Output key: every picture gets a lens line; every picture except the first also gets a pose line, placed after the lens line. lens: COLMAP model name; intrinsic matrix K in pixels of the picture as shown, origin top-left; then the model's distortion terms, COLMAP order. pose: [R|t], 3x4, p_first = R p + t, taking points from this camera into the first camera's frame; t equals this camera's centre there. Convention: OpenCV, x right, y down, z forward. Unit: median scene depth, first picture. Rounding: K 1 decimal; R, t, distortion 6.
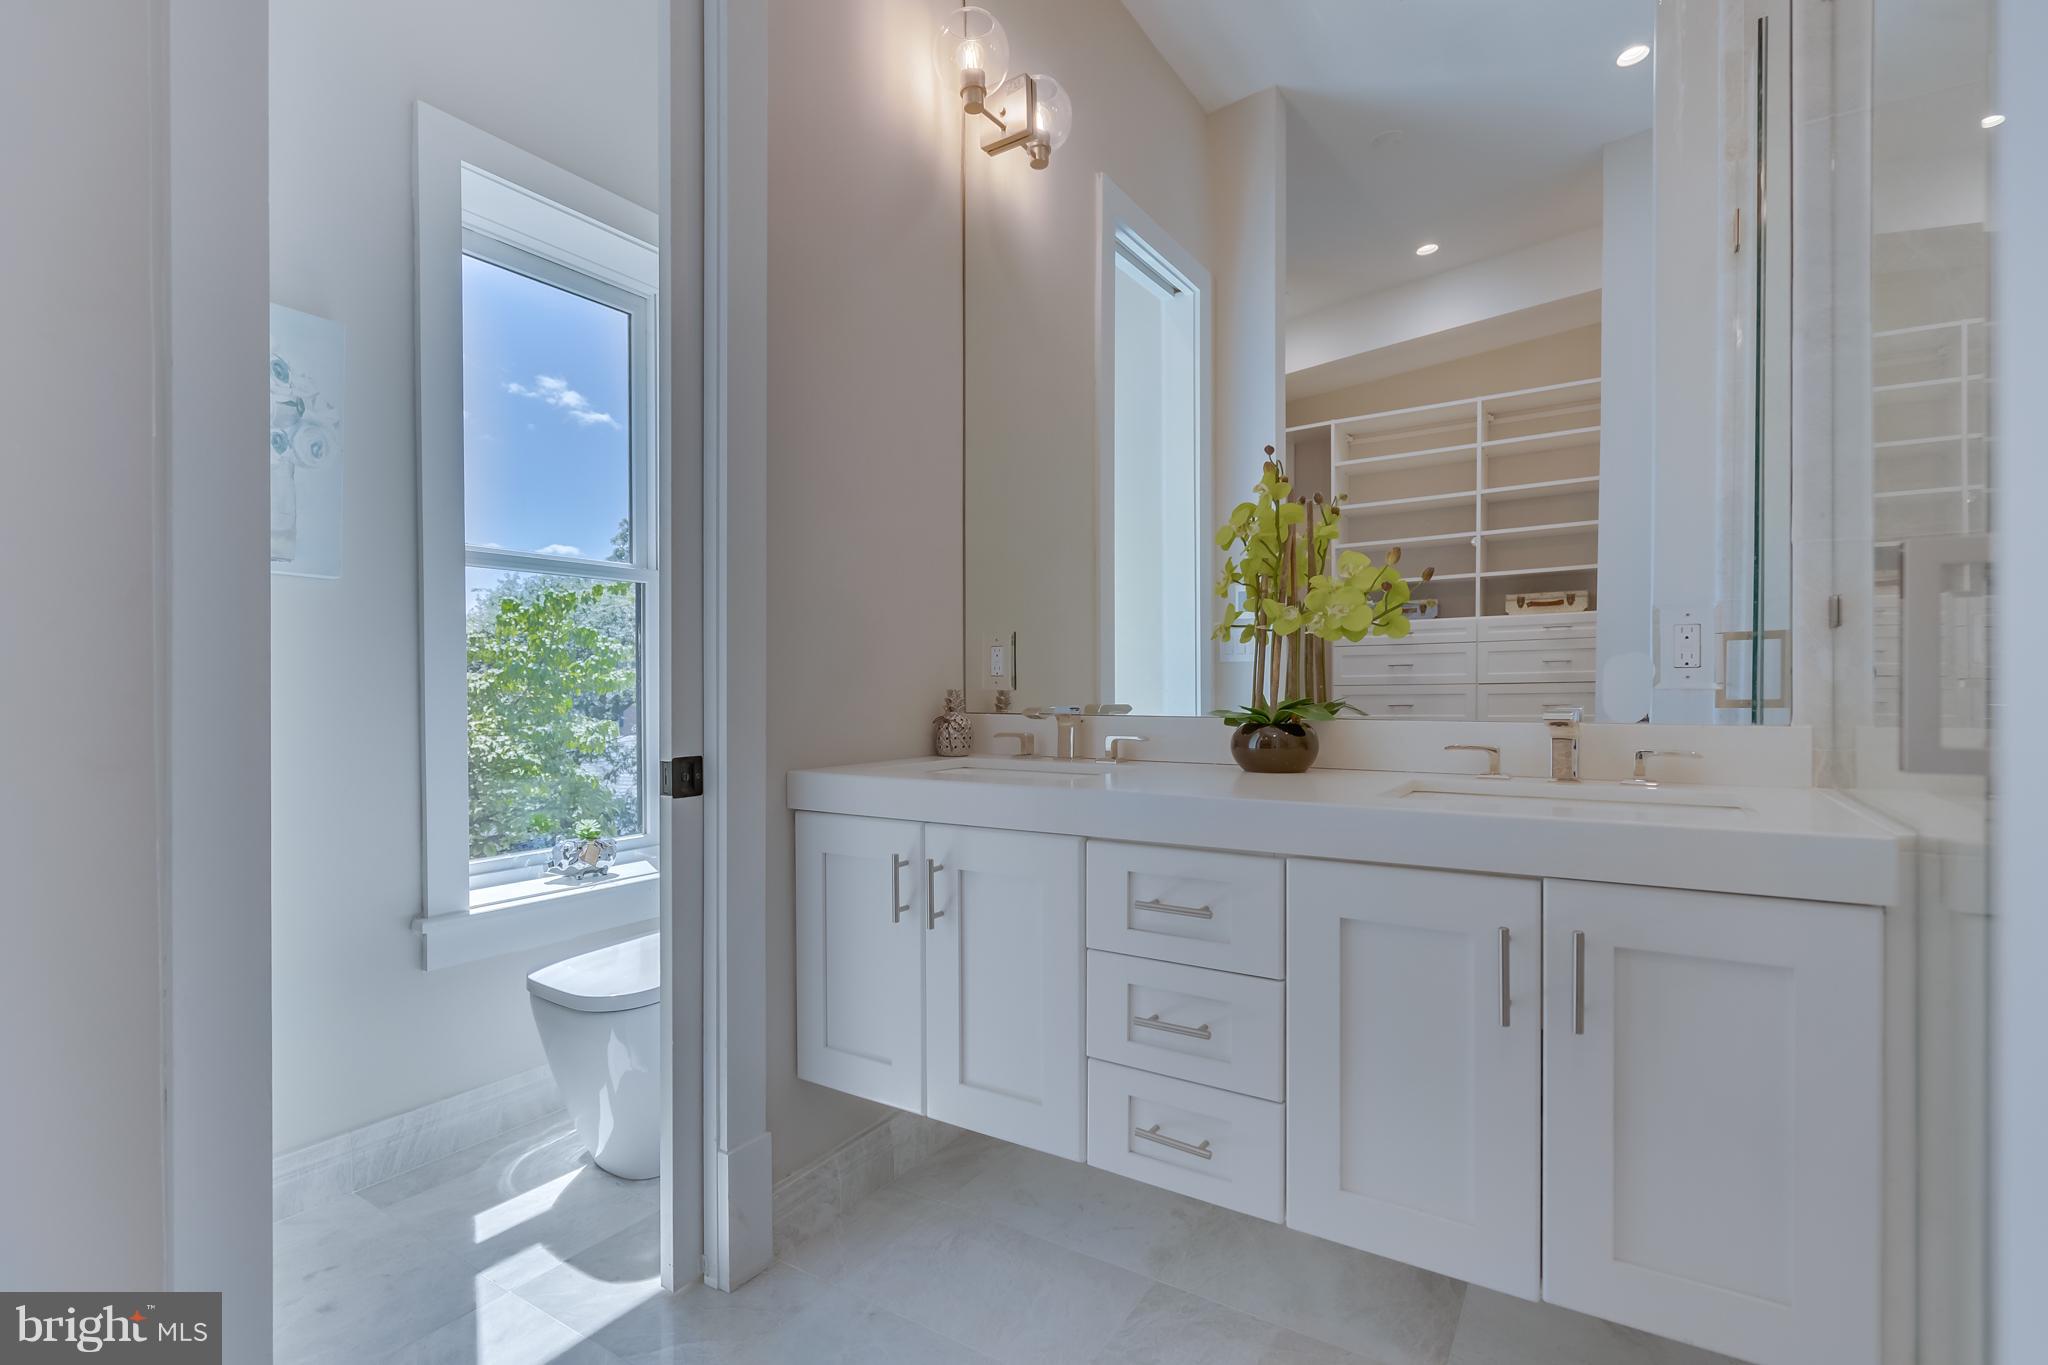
lens RADIAL K [[946.0, 0, 1036.0], [0, 946.0, 678.1], [0, 0, 1]] dist [-0.001569, 0.000123]
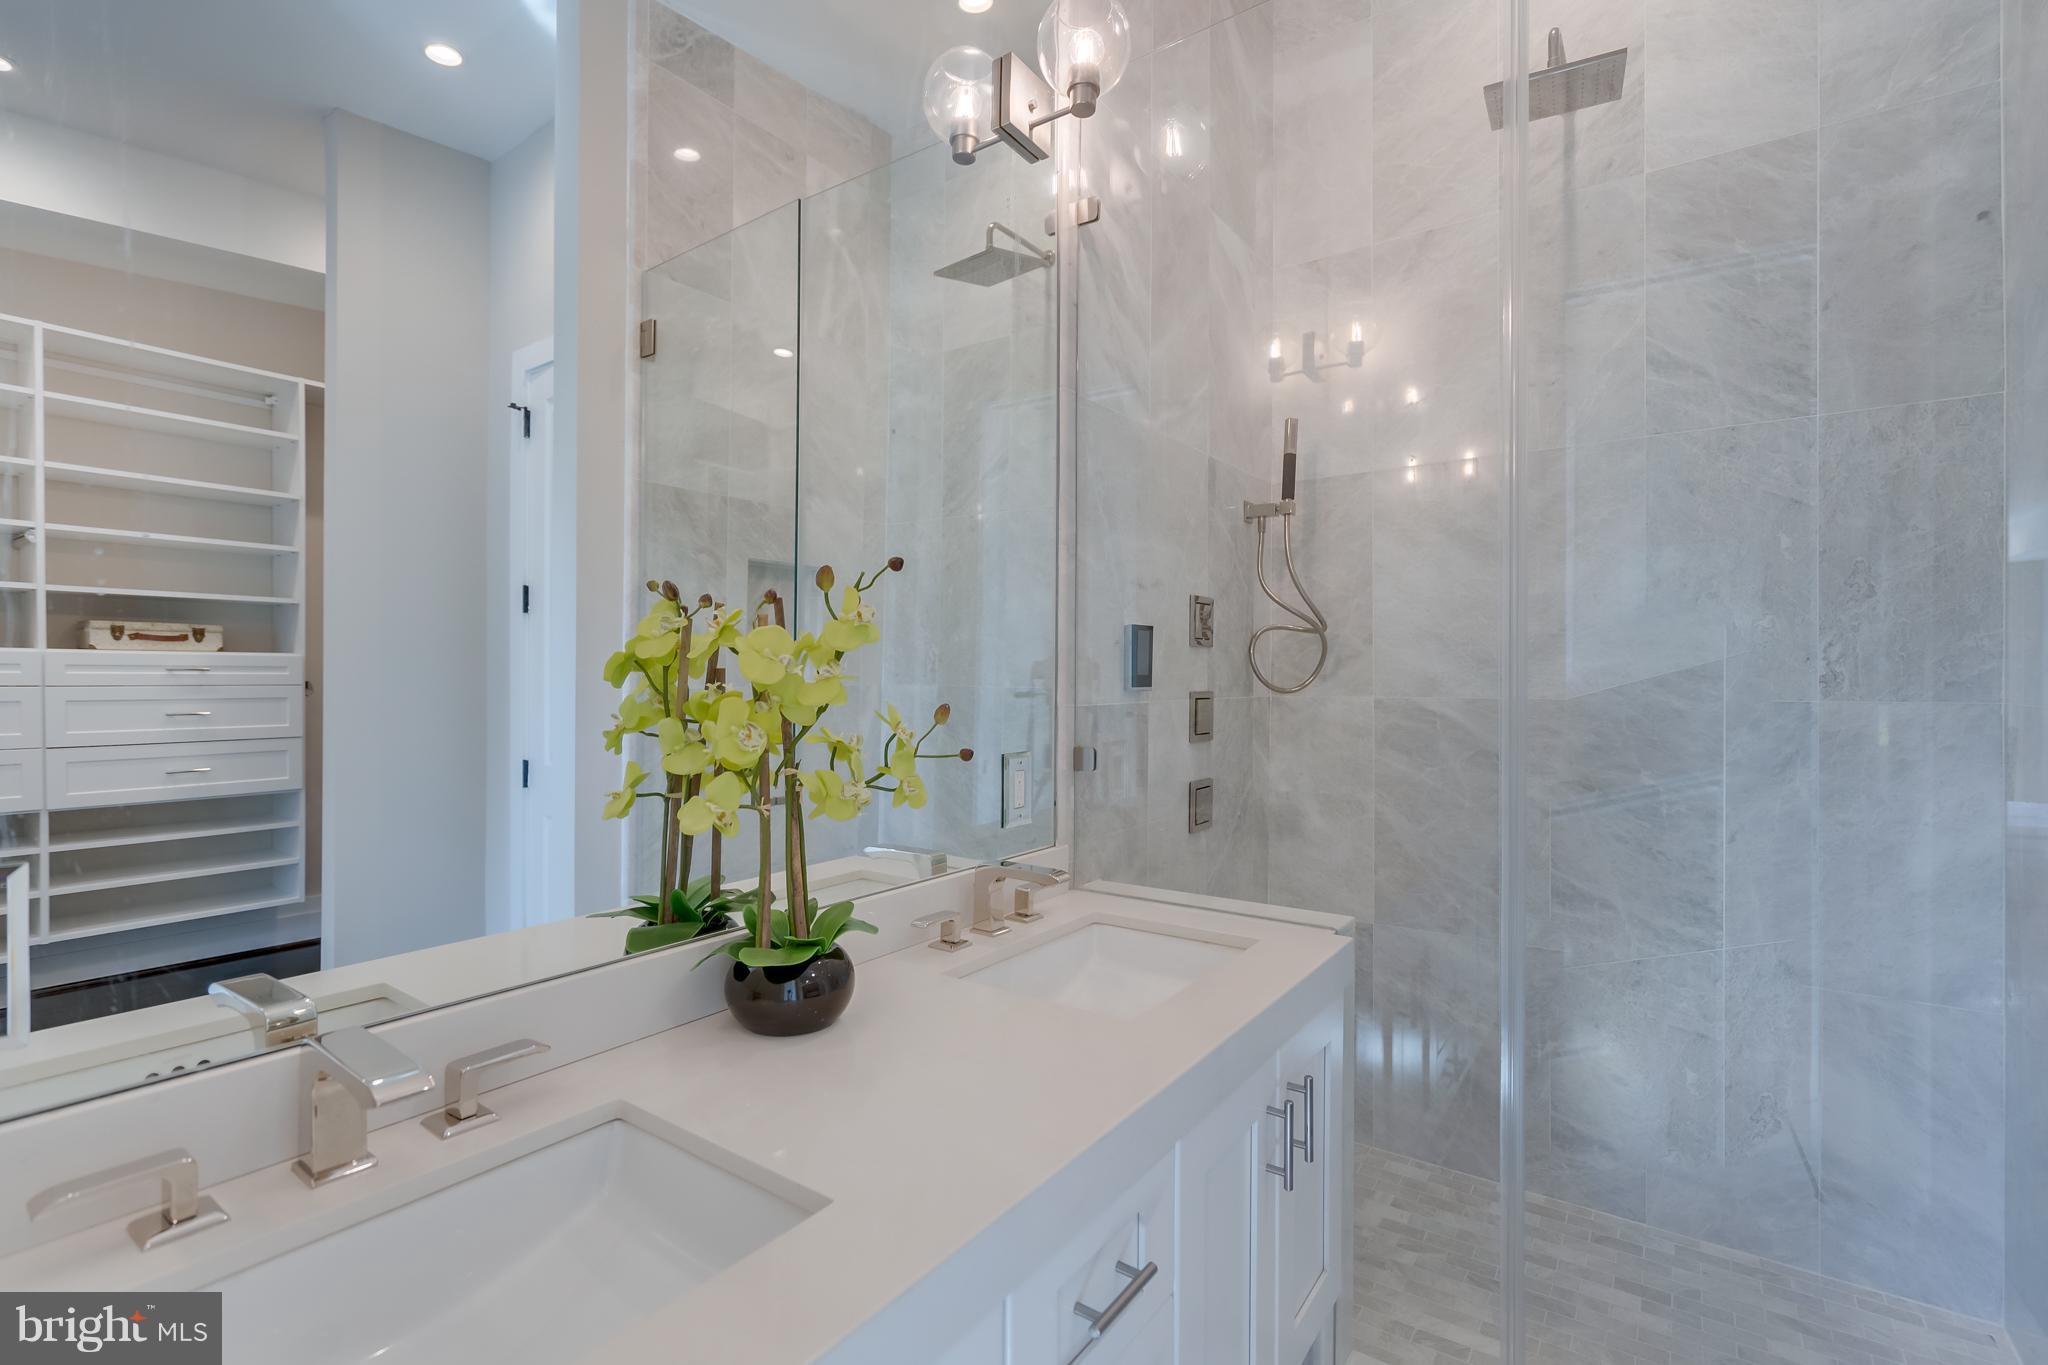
lens RADIAL K [[914.2, 0, 1025.9], [0, 914.2, 691.3], [0, 0, 1]] dist [-0.000455, 0.000116]
pose [[0.083778, -0.005025, 0.996472, -0.371377], [-0.008703, 0.999945, 0.005775, -0.137408], [-0.996446, -0.009156, 0.083730, 0.759326]]
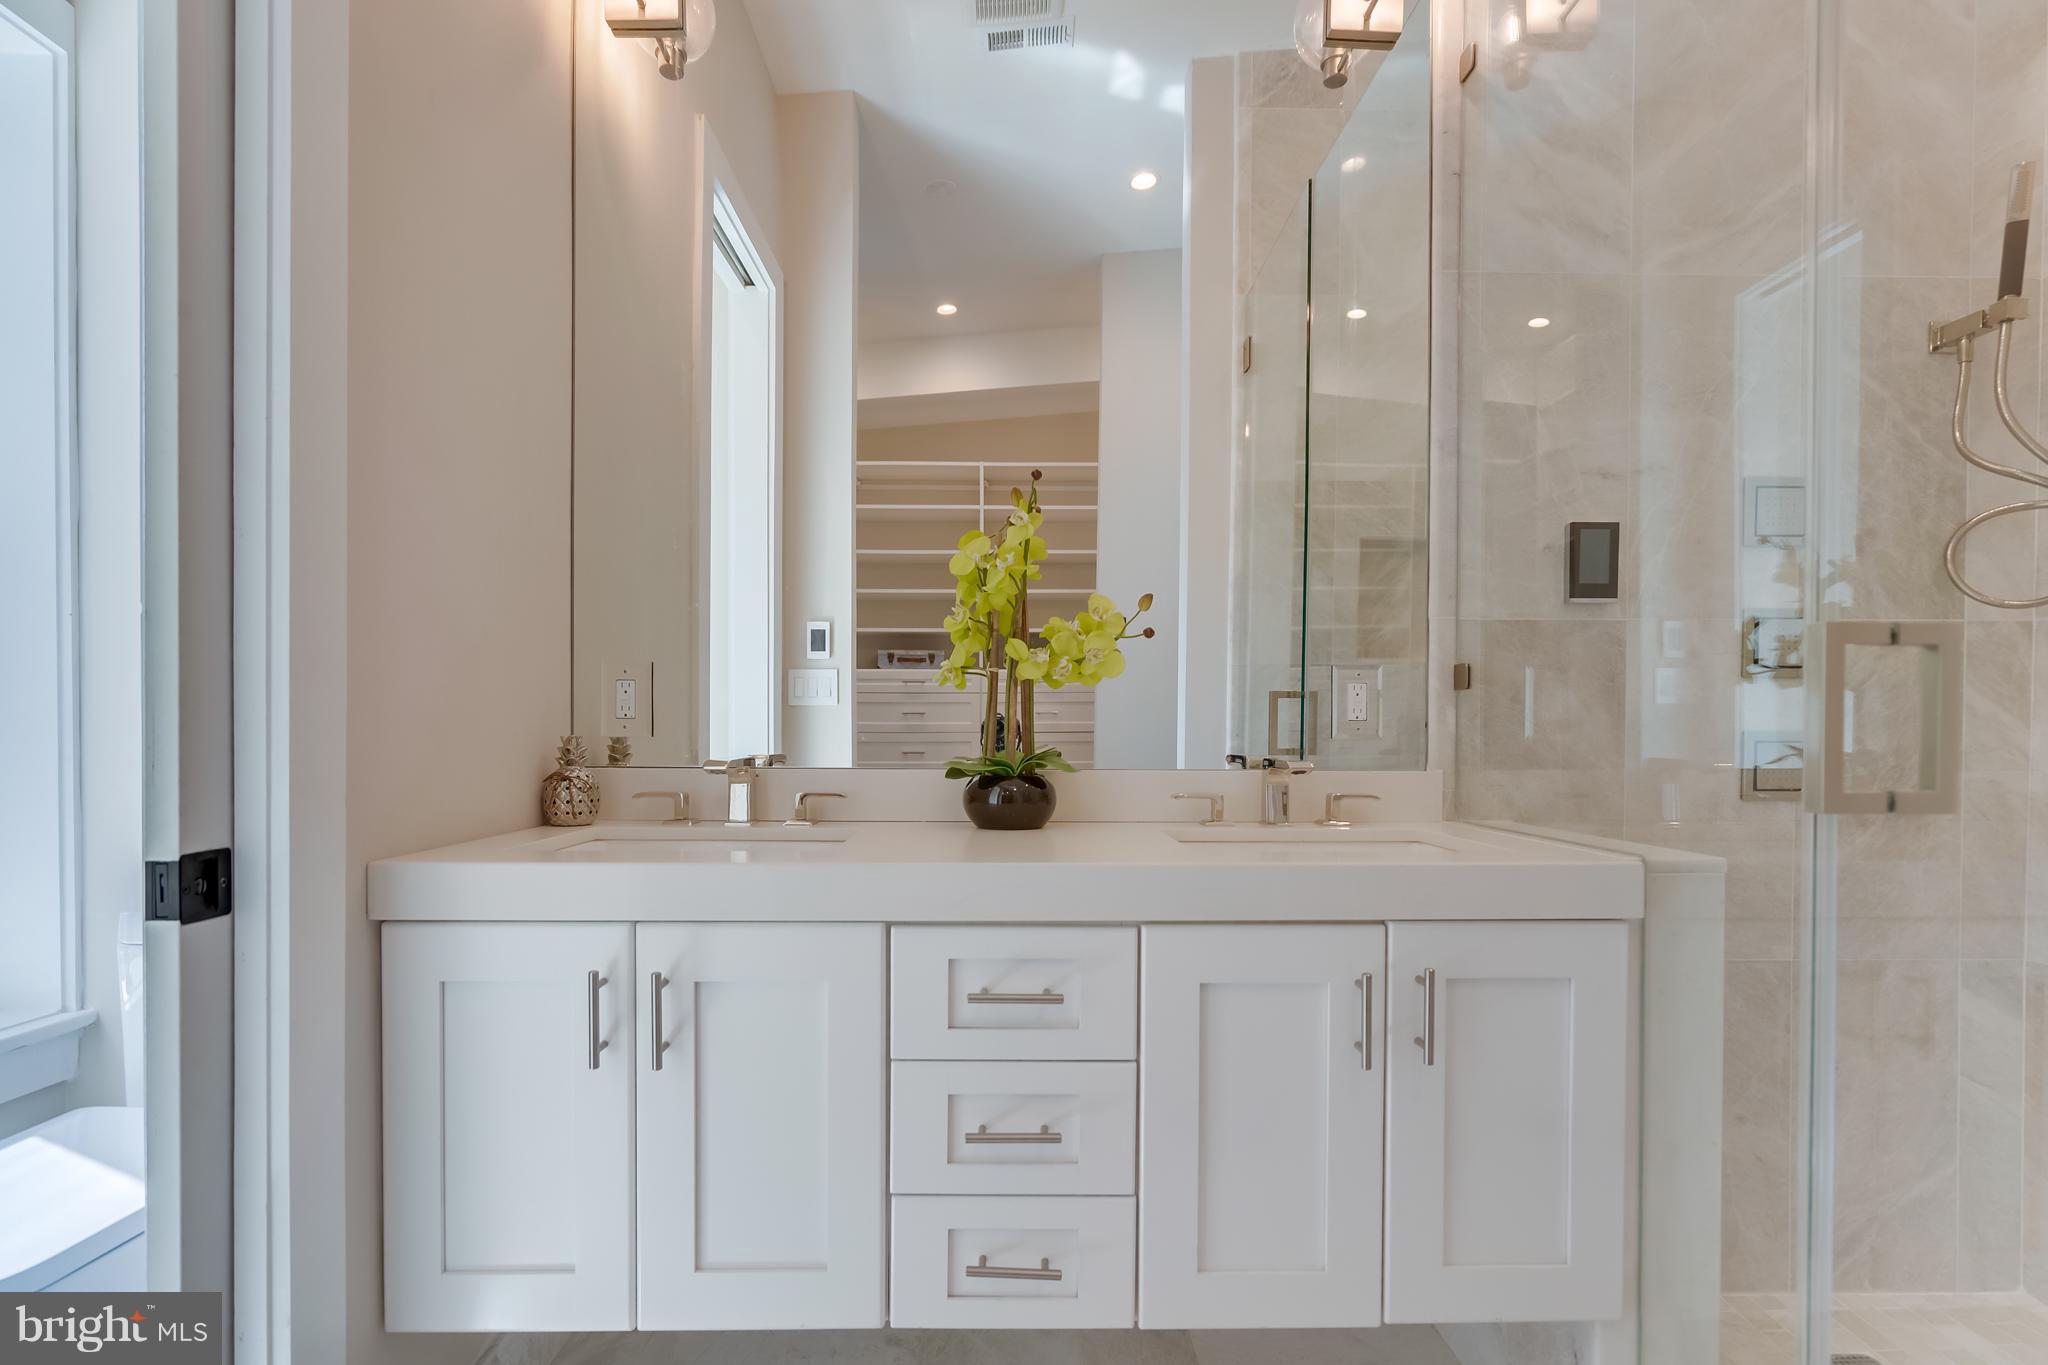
lens RADIAL K [[960.7, 0, 1017.8], [0, 960.7, 734.2], [0, 0, 1]] dist [-0.000475, 0.000433]
pose [[0.840599, 0.006381, 0.541621, -0.240396], [-0.012122, 0.999902, 0.007033, 0.001386], [-0.541523, -0.012478, 0.840594, 0.208176]]
